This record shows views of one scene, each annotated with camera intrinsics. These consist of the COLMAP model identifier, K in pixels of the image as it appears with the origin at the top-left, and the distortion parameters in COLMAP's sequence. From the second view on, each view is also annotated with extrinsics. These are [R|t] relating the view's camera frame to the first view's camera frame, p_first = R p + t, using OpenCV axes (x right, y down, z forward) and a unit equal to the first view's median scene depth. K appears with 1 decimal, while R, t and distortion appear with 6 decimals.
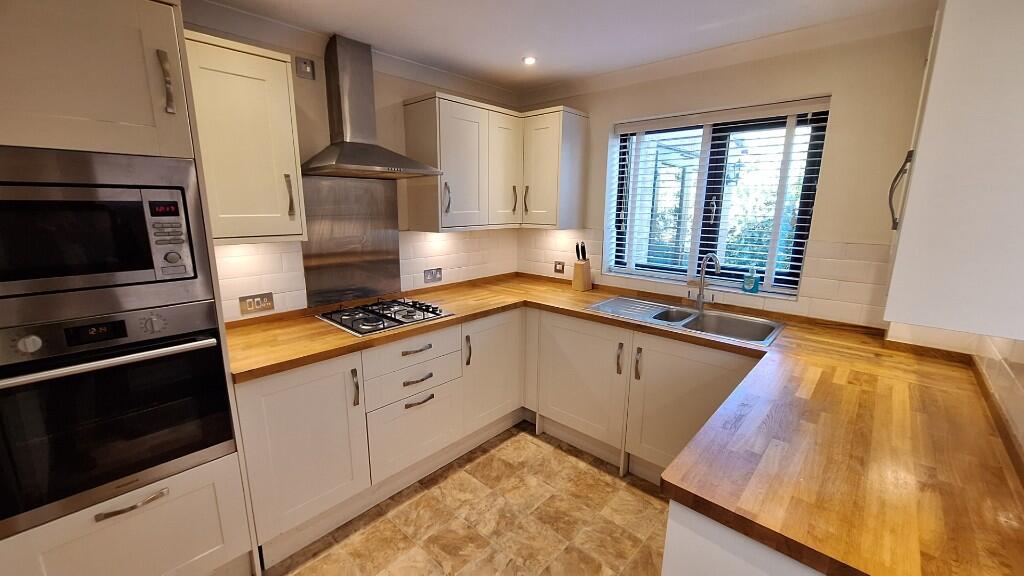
lens RADIAL K [[405.8, 0, 506.2], [0, 405.8, 289.3], [0, 0, 1]] dist [-0.004277, 0.000234]
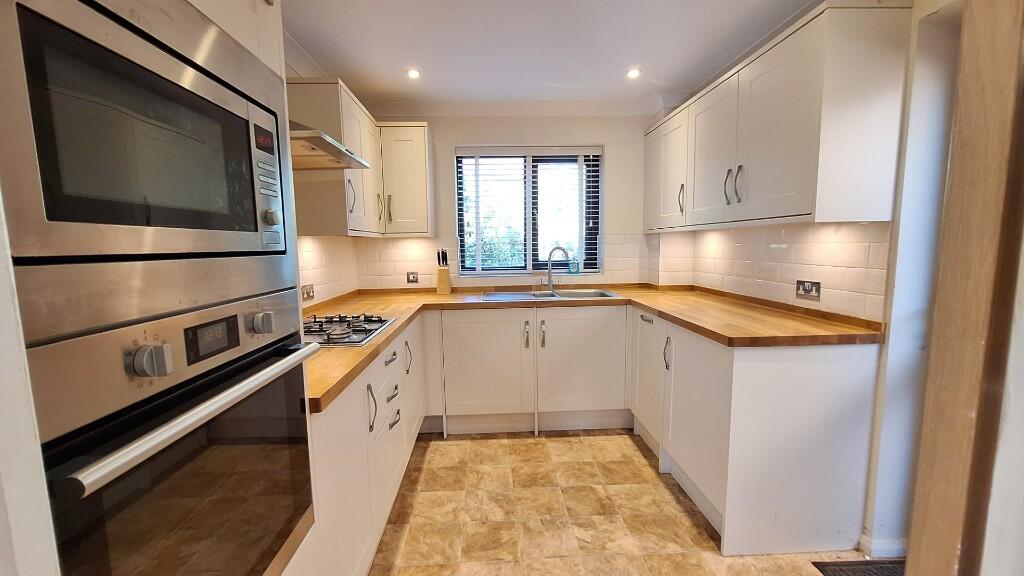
lens RADIAL K [[405.8, 0, 502.2], [0, 405.8, 289.5], [0, 0, 1]] dist [-0.004277, 0.000234]
pose [[0.703190, -0.097123, 0.704337, -0.599381], [0.170577, 0.984740, -0.034511, 0.068688], [-0.690237, 0.144411, 0.709026, 0.176764]]
